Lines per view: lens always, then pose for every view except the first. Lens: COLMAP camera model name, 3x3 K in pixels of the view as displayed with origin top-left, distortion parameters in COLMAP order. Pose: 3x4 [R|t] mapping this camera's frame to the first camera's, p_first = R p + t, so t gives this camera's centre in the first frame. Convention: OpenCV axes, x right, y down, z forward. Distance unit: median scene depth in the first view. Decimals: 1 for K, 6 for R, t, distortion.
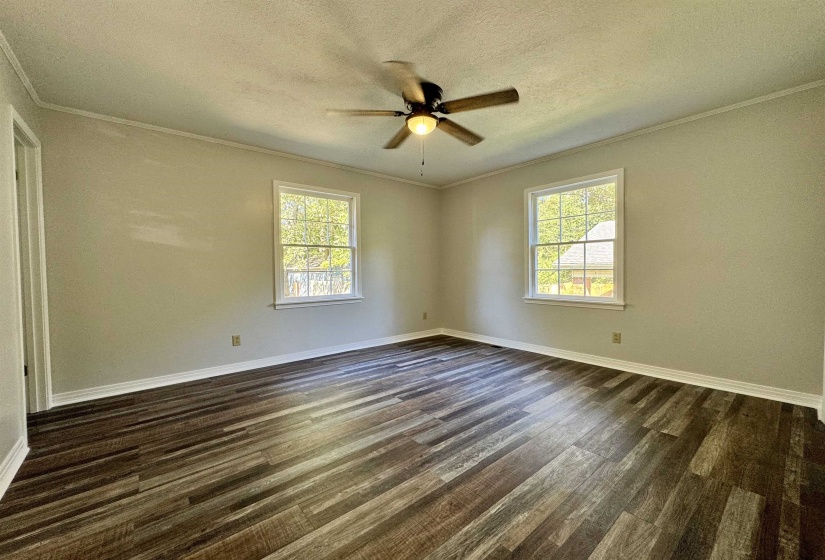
lens RADIAL K [[327.3, 0, 409.9], [0, 327.3, 279.5], [0, 0, 1]] dist [0.000451, -0.000815]
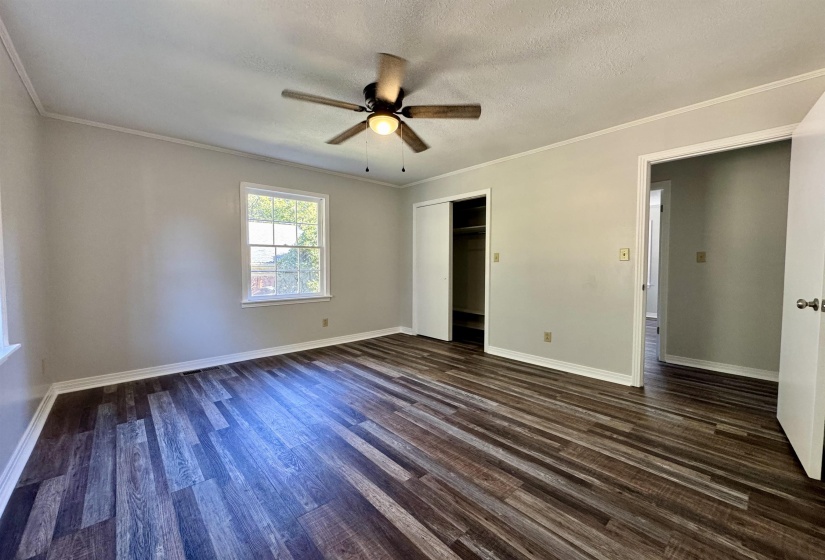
lens RADIAL K [[327.3, 0, 410.7], [0, 327.3, 280.9], [0, 0, 1]] dist [0.000451, -0.000815]
pose [[-0.033177, -0.035380, 0.998823, -0.960162], [0.030590, 0.998869, 0.036398, -0.037718], [-0.998981, 0.031761, -0.032057, 0.964475]]
